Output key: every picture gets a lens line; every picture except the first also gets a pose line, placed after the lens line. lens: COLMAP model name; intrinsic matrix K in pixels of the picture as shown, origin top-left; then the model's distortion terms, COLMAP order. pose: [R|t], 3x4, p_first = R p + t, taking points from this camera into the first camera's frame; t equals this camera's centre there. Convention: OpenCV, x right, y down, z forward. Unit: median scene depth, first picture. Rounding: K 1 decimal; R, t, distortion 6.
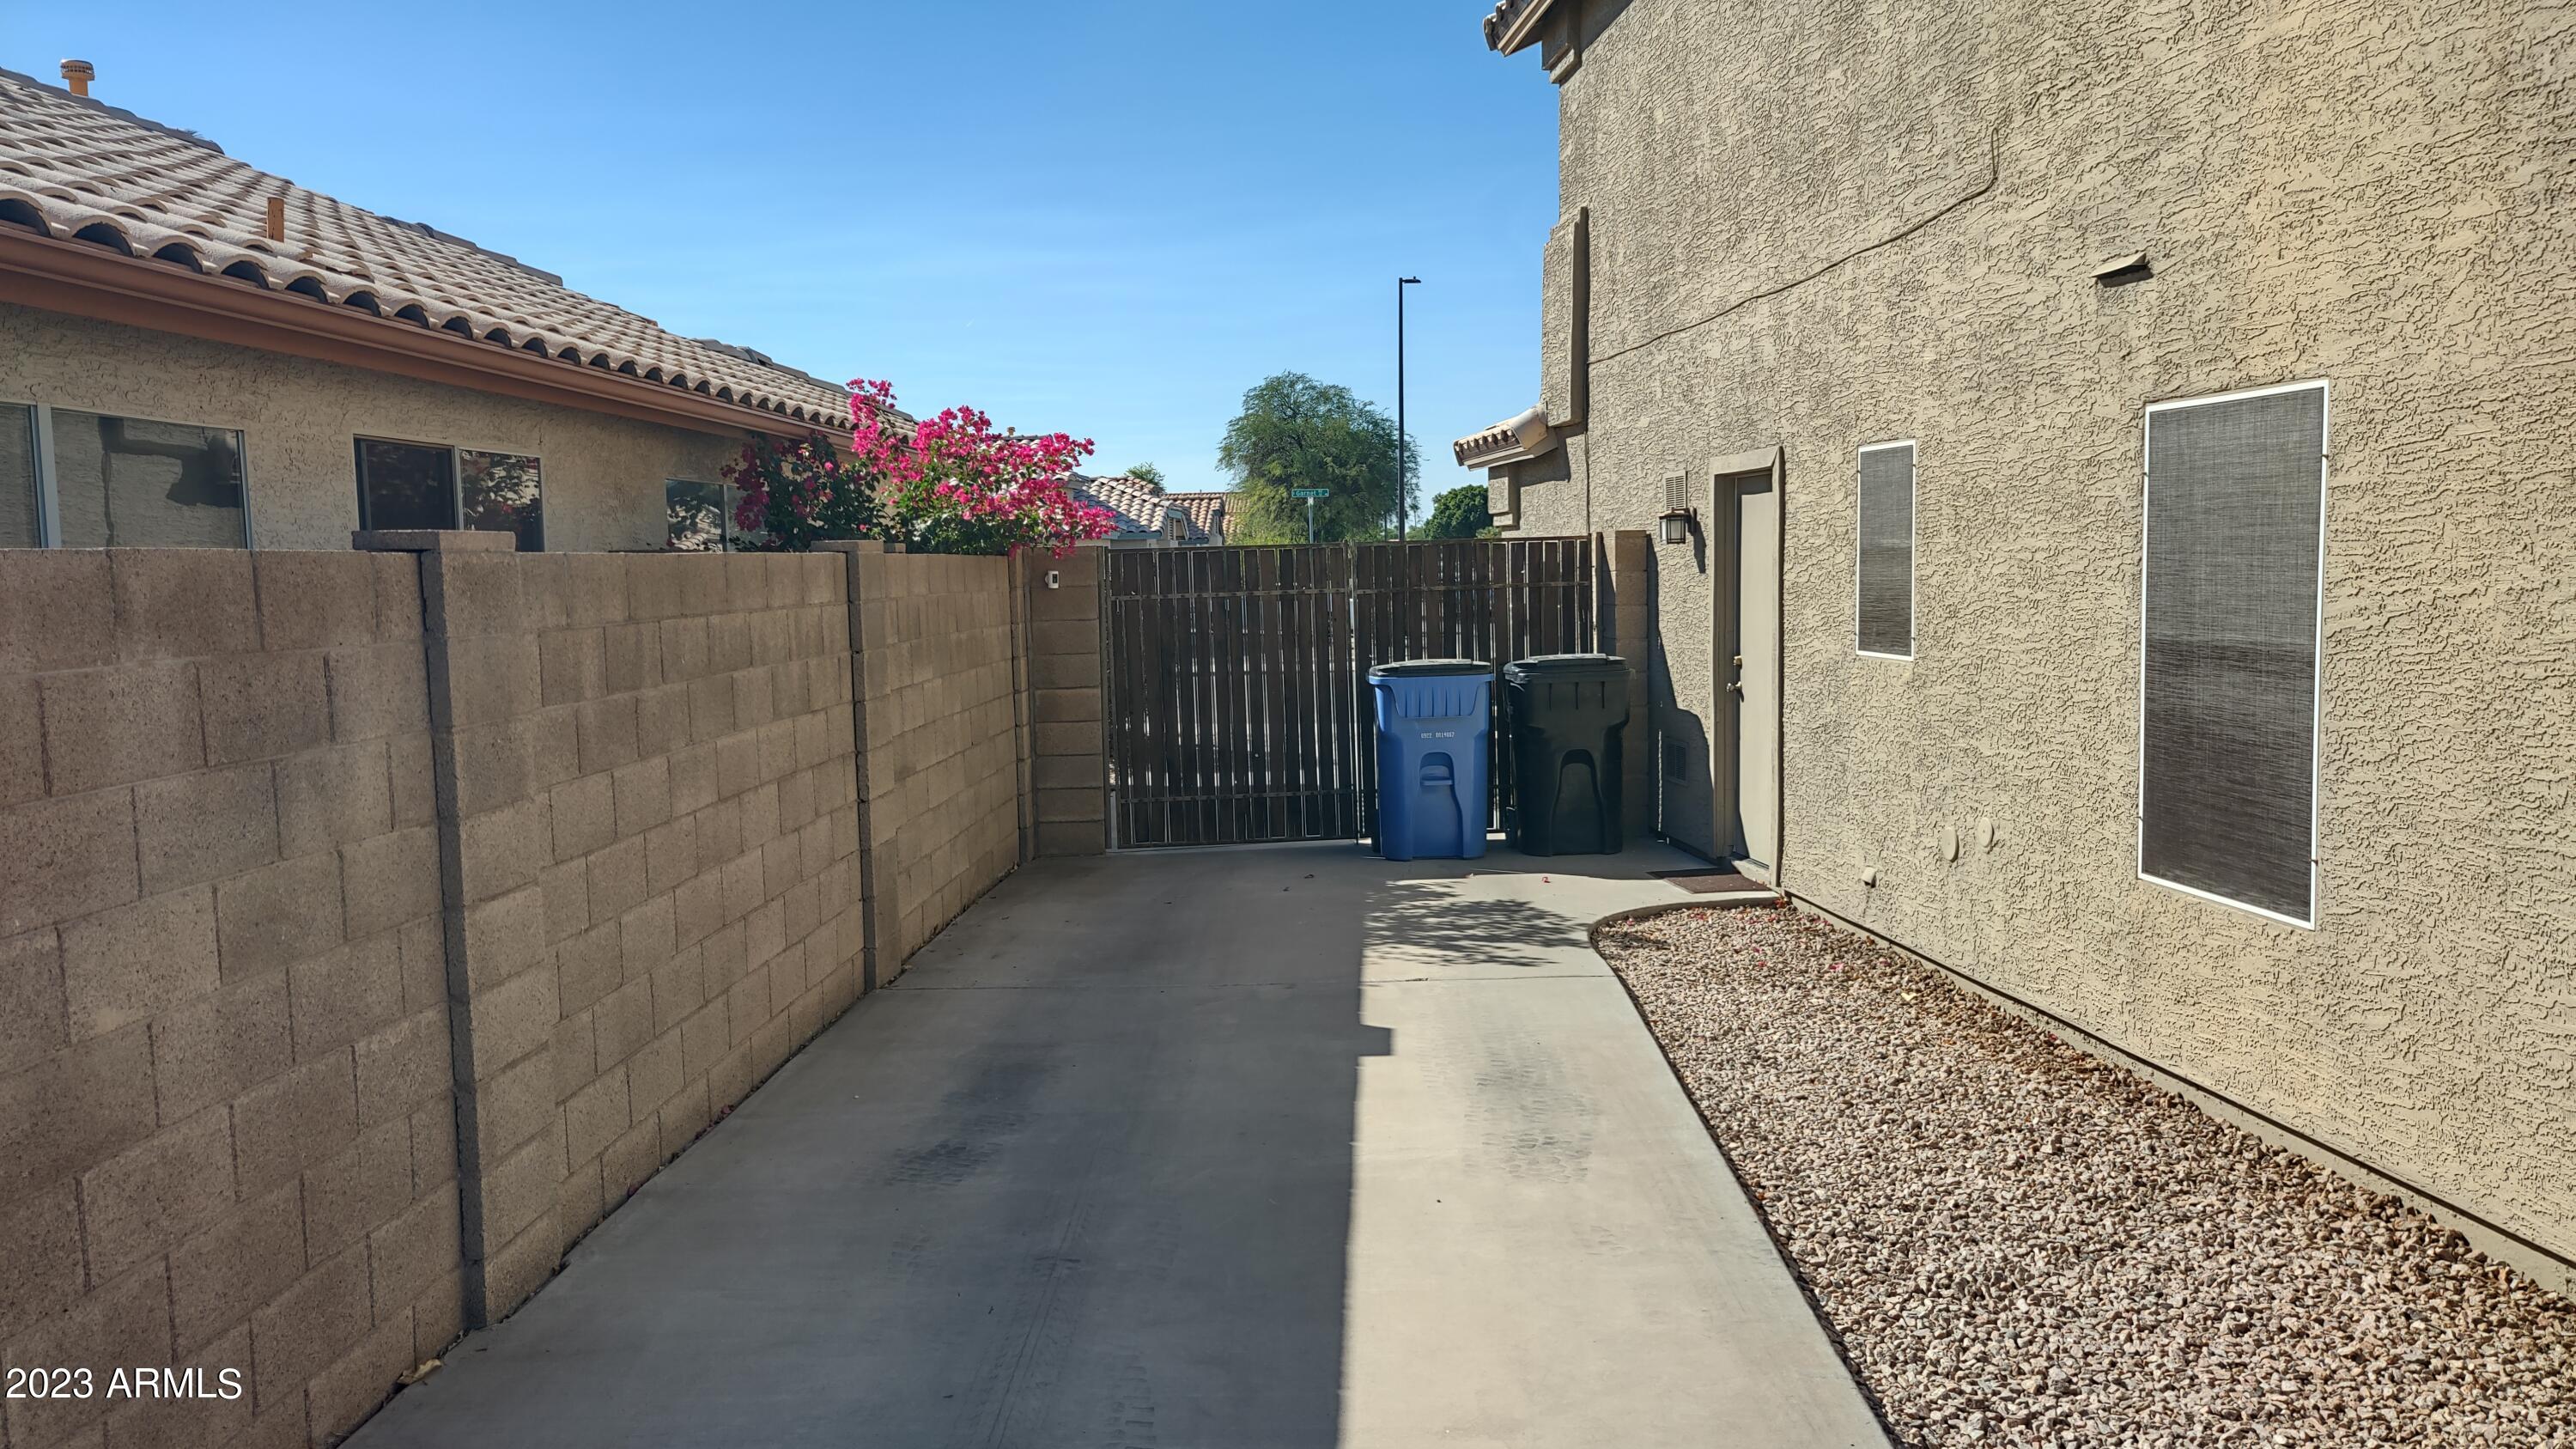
lens RADIAL K [[1817.1, 0, 1297.4], [0, 1817.1, 709.9], [0, 0, 1]] dist [0.047933, -0.023994]
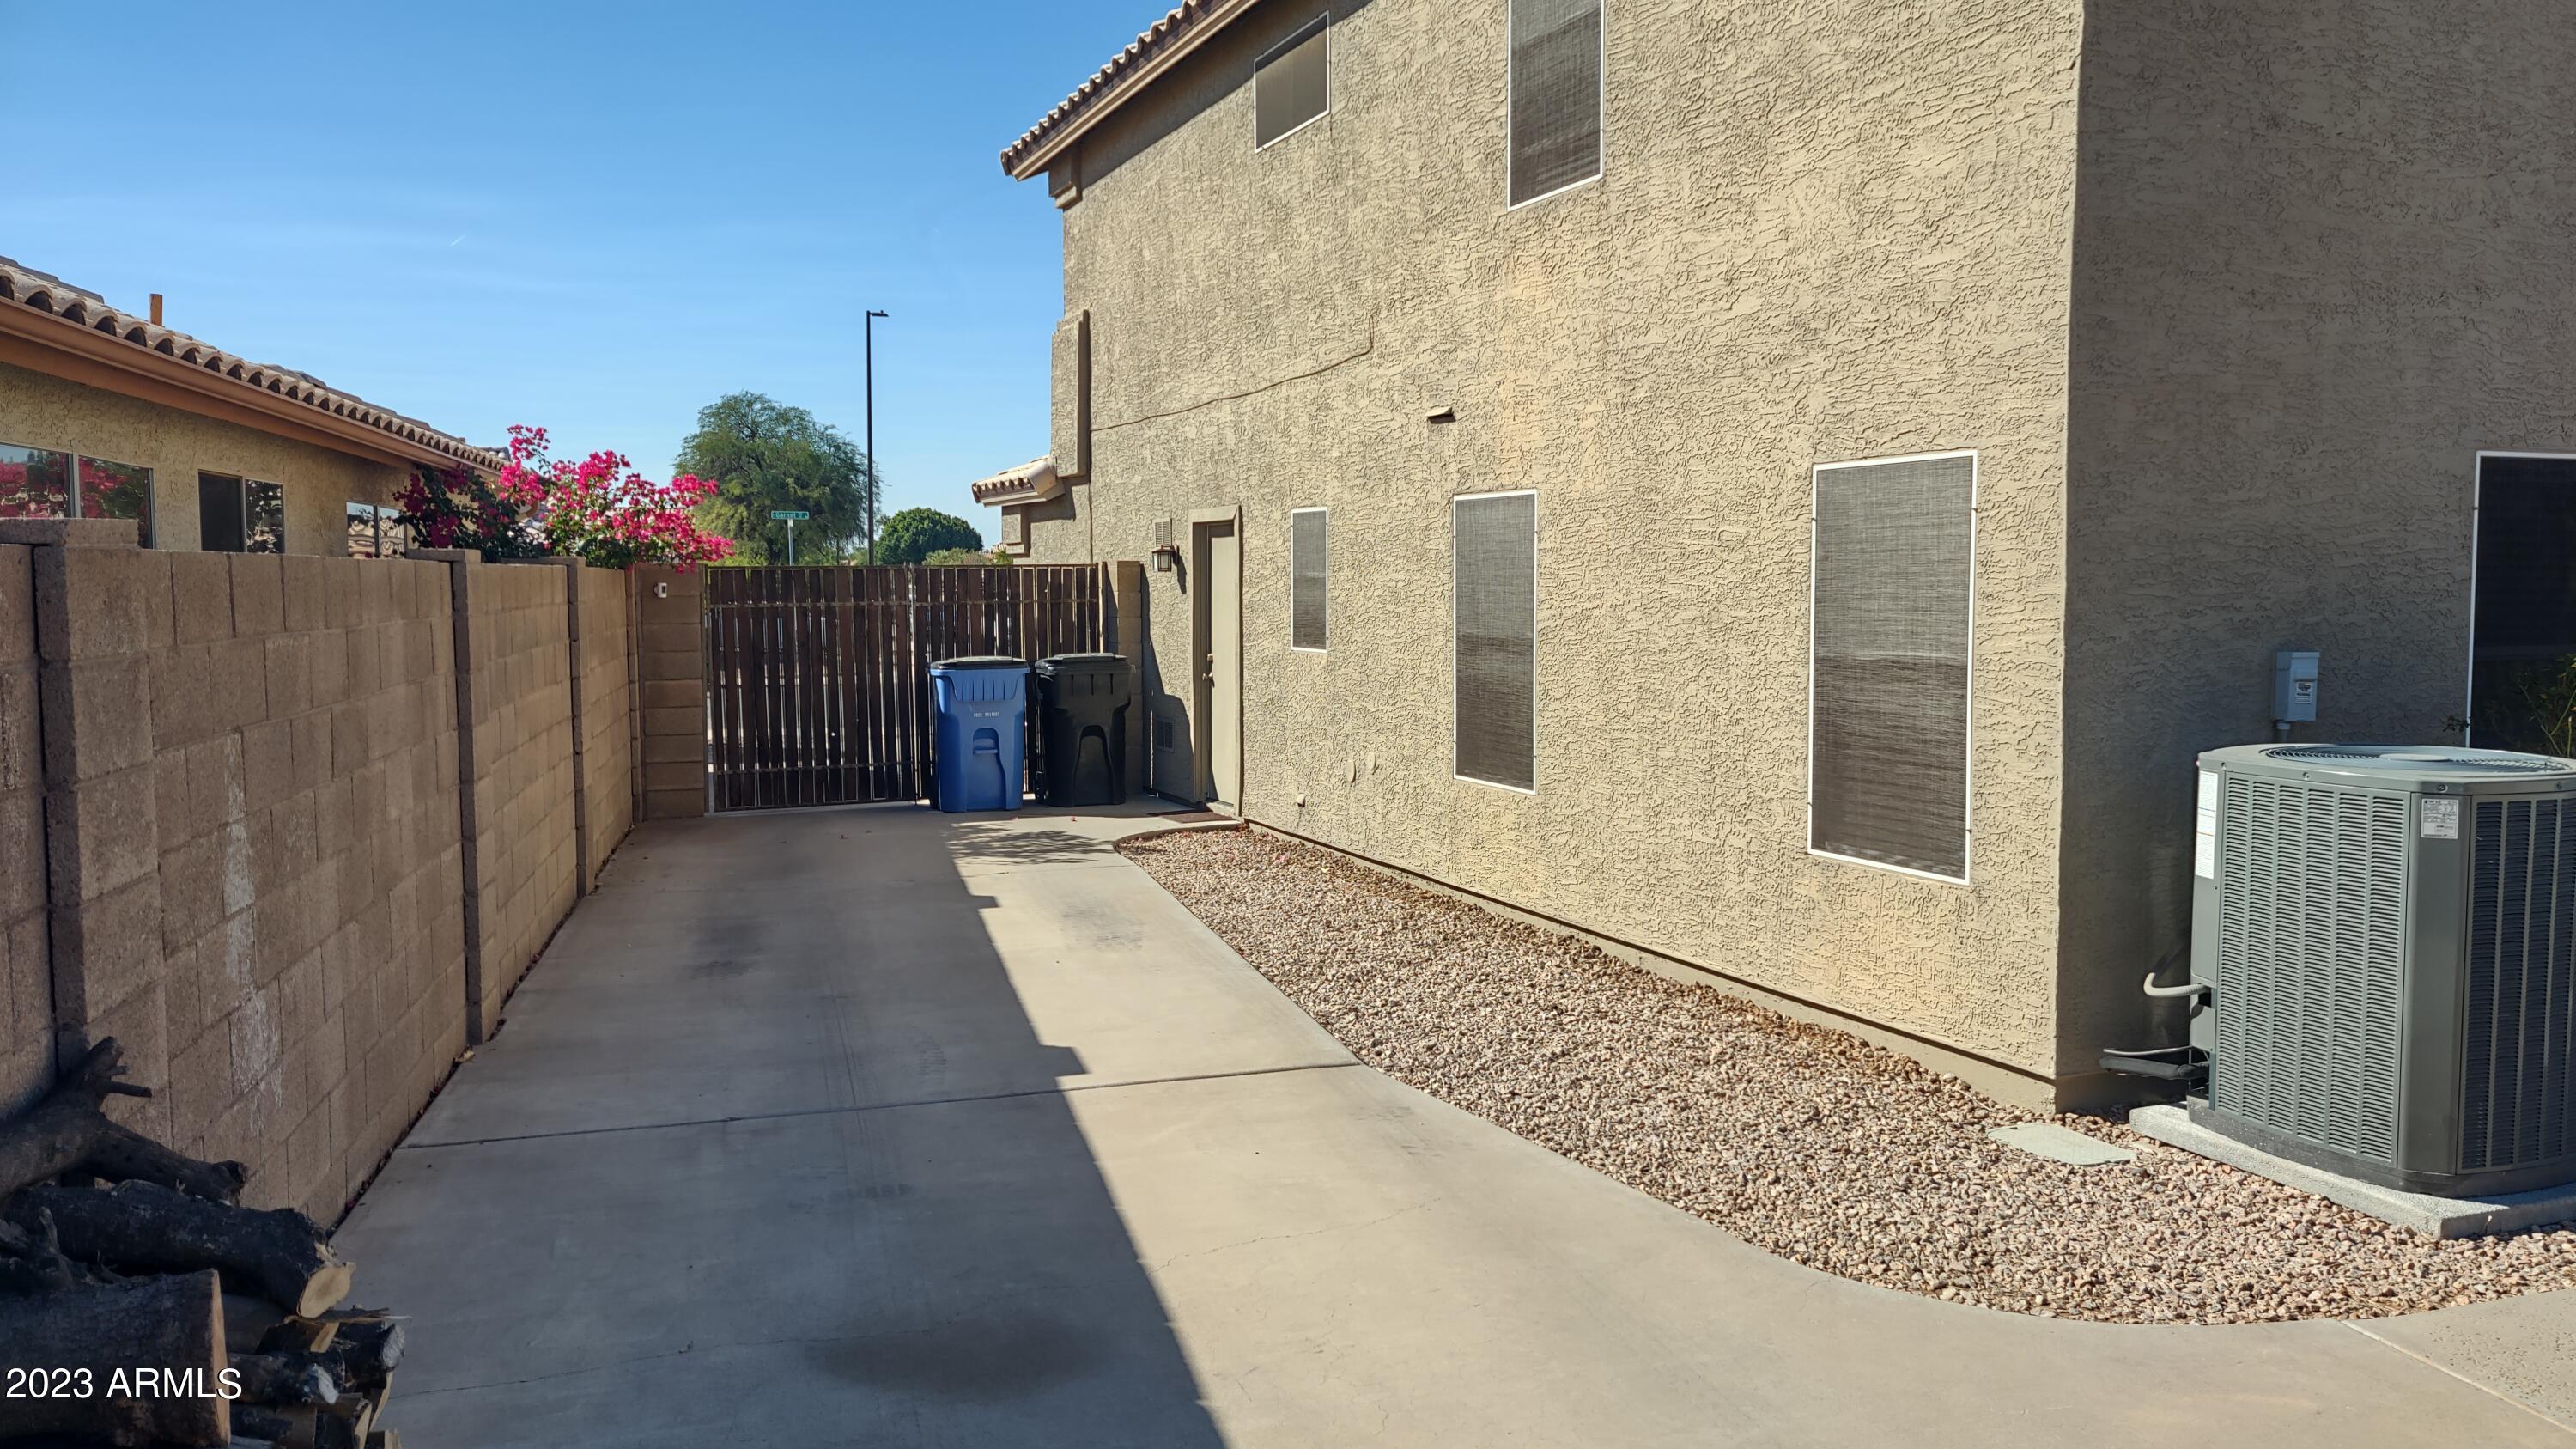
lens RADIAL K [[1817.1, 0, 1314.1], [0, 1817.1, 710.9], [0, 0, 1]] dist [0.047933, -0.023994]
pose [[0.951745, -0.003939, 0.306865, -0.147212], [0.008016, 0.999896, -0.012026, 0.042690], [-0.306786, 0.013905, 0.951677, -0.465653]]
